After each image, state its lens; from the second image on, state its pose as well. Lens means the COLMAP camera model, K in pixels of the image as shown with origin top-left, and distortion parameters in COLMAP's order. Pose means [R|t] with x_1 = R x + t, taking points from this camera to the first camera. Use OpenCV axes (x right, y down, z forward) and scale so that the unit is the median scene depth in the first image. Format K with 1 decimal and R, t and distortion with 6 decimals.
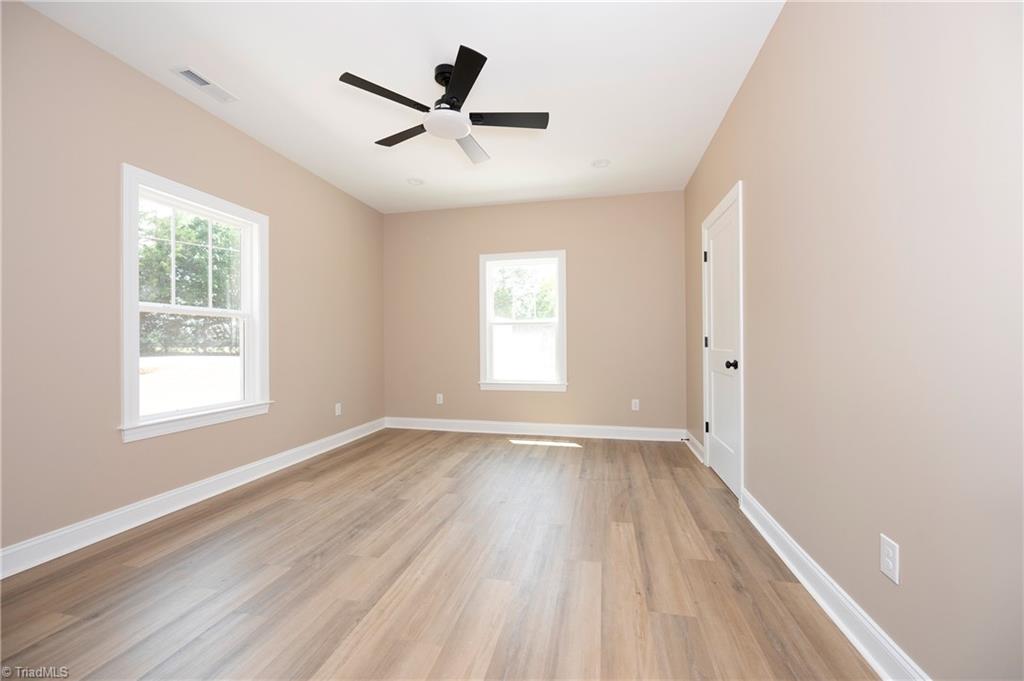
lens RADIAL K [[400.6, 0, 513.0], [0, 400.6, 345.5], [0, 0, 1]] dist [0.000330, 0.000355]
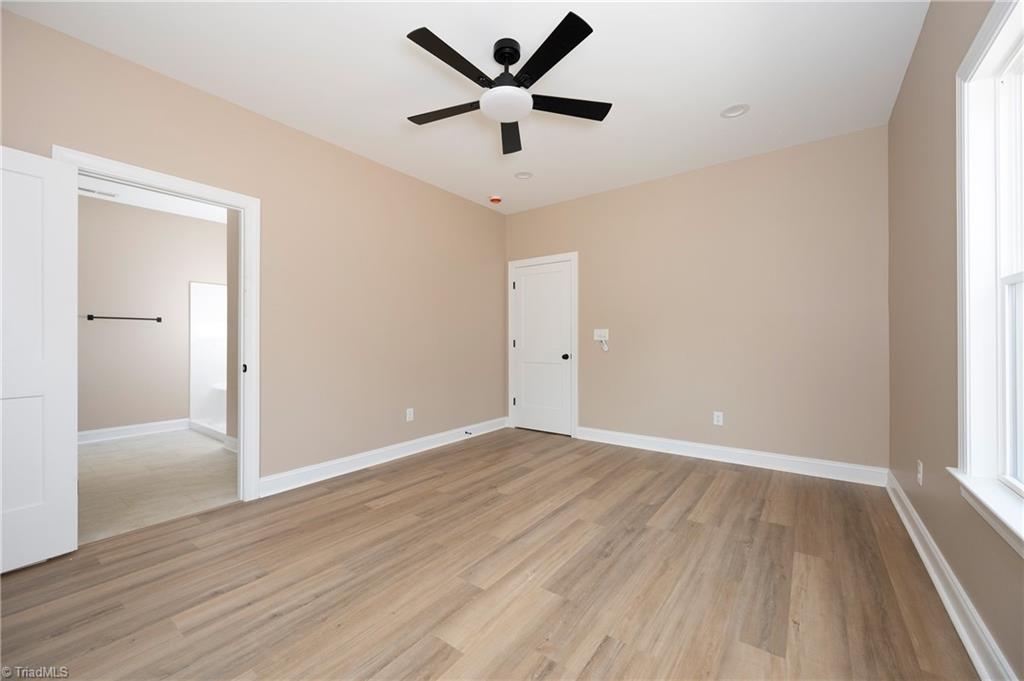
lens RADIAL K [[400.6, 0, 511.6], [0, 400.6, 340.0], [0, 0, 1]] dist [0.000330, 0.000355]
pose [[-0.913743, 0.010652, 0.406153, -0.401734], [0.010972, 0.999939, -0.001539, -0.012950], [-0.406144, 0.003051, -0.913804, 1.354954]]
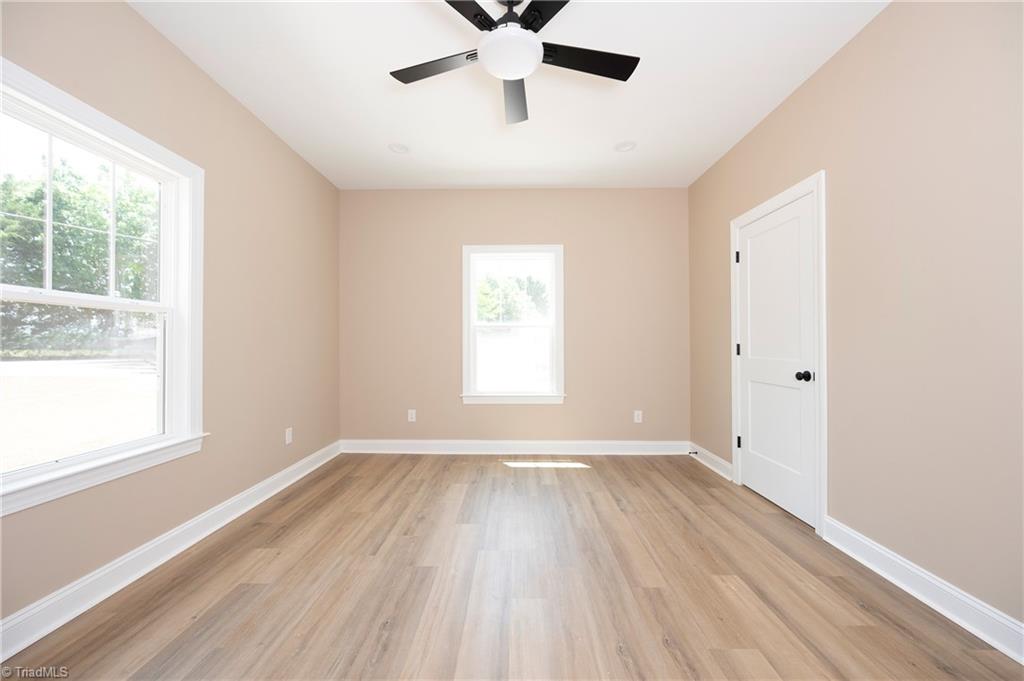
lens RADIAL K [[400.6, 0, 509.0], [0, 400.6, 345.4], [0, 0, 1]] dist [0.000330, 0.000355]
pose [[0.979764, 0.003234, 0.200128, -0.229944], [-0.001672, 0.999967, -0.007973, -0.010343], [-0.200148, 0.007478, 0.979737, 0.212925]]
